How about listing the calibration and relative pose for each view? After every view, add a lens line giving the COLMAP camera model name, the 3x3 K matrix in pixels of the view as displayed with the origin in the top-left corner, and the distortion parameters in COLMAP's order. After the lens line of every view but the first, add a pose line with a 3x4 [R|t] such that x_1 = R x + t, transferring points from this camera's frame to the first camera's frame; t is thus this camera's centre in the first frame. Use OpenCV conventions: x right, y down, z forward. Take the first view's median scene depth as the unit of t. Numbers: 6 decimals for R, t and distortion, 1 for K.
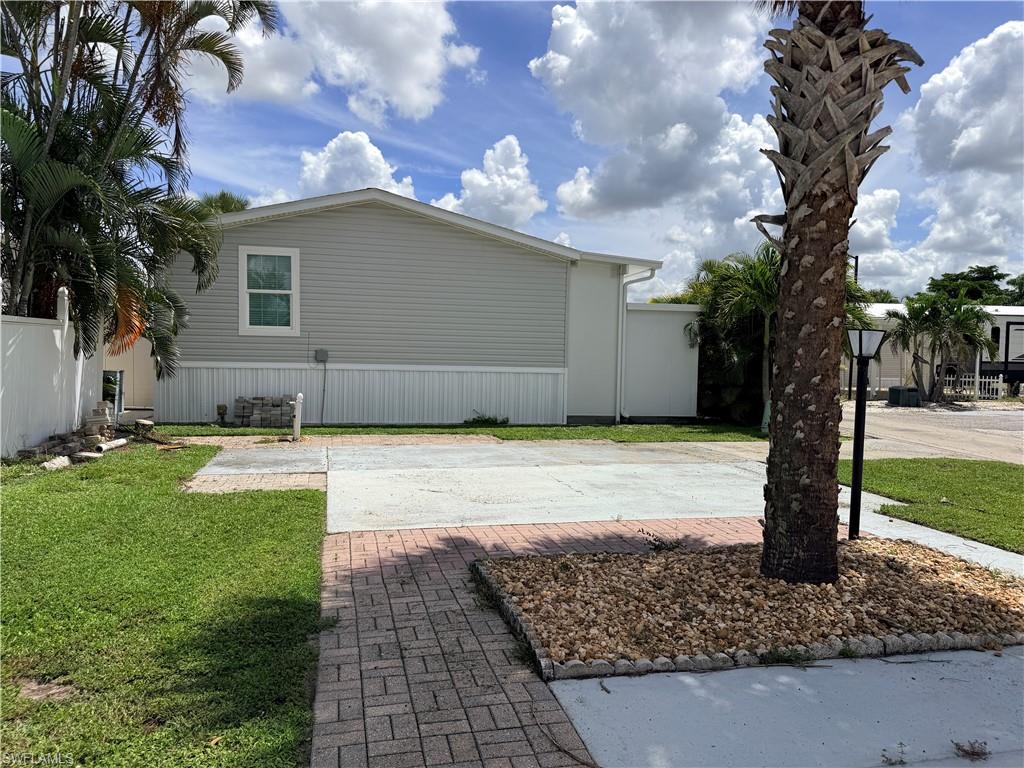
lens RADIAL K [[708.8, 0, 513.8], [0, 708.8, 391.5], [0, 0, 1]] dist [0.117728, -0.185952]
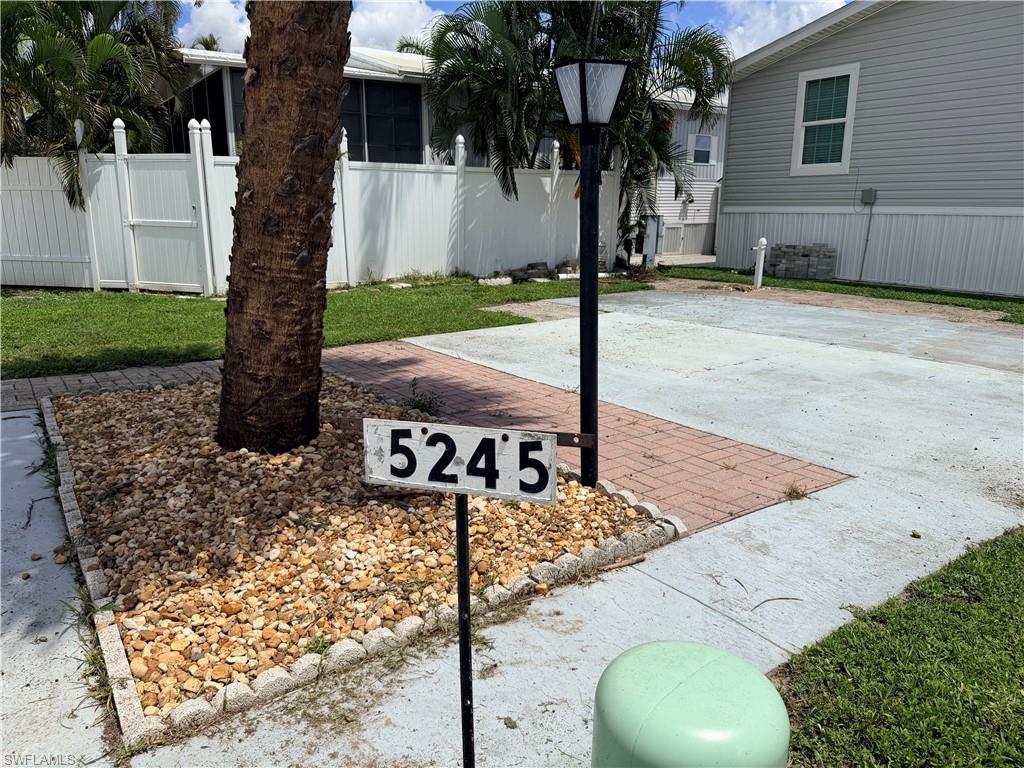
lens RADIAL K [[708.8, 0, 513.8], [0, 708.8, 391.5], [0, 0, 1]] dist [0.117728, -0.185952]
pose [[0.386083, 0.212410, -0.897676, 0.366548], [-0.044298, 0.976275, 0.211956, 0.010780], [0.921400, -0.042067, 0.386332, 0.296603]]
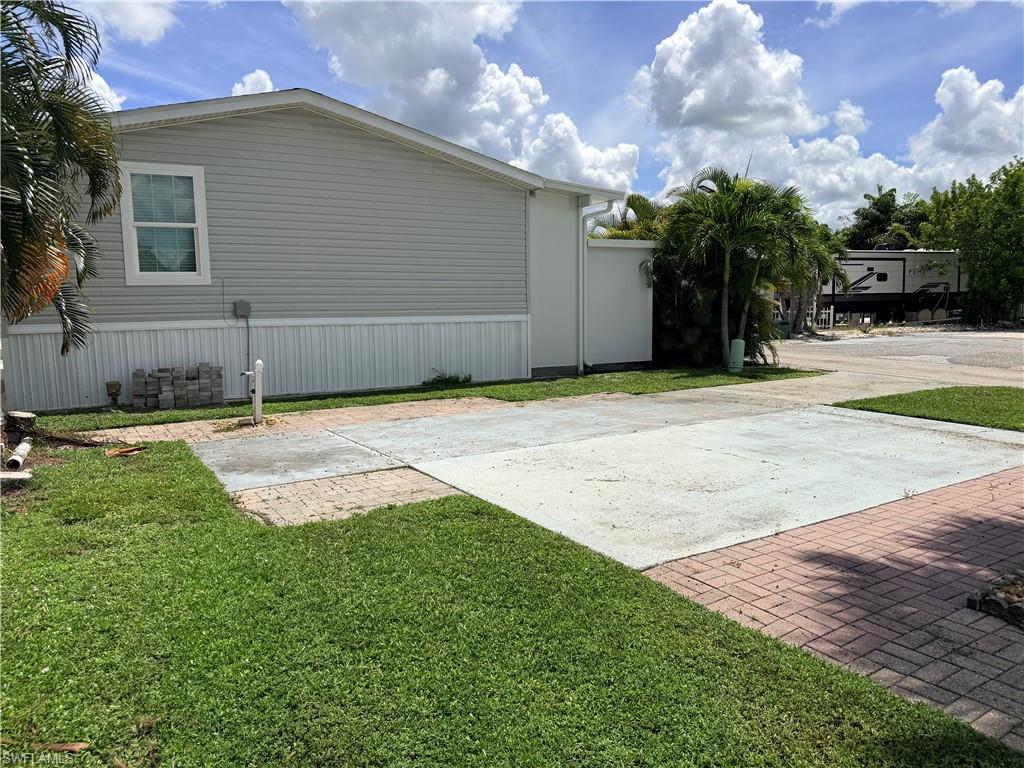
lens RADIAL K [[708.8, 0, 513.8], [0, 708.8, 391.5], [0, 0, 1]] dist [0.117728, -0.185952]
pose [[0.954631, -0.070607, 0.289300, -0.221956], [0.049853, 0.995667, 0.078499, -0.008567], [-0.293589, -0.060515, 0.954014, 0.171301]]
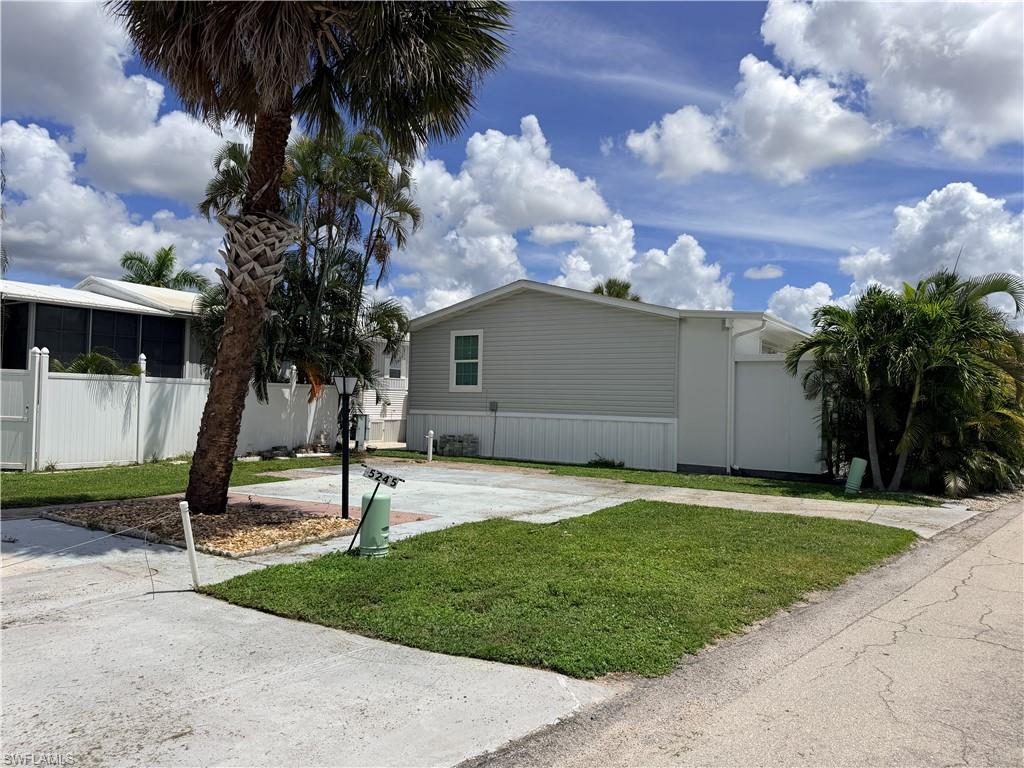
lens RADIAL K [[708.8, 0, 513.8], [0, 708.8, 391.5], [0, 0, 1]] dist [0.117728, -0.185952]
pose [[0.716193, -0.015094, -0.697739, 0.695462], [-0.046833, 0.996473, -0.069628, 0.013430], [0.696329, 0.082544, 0.712960, 0.070670]]
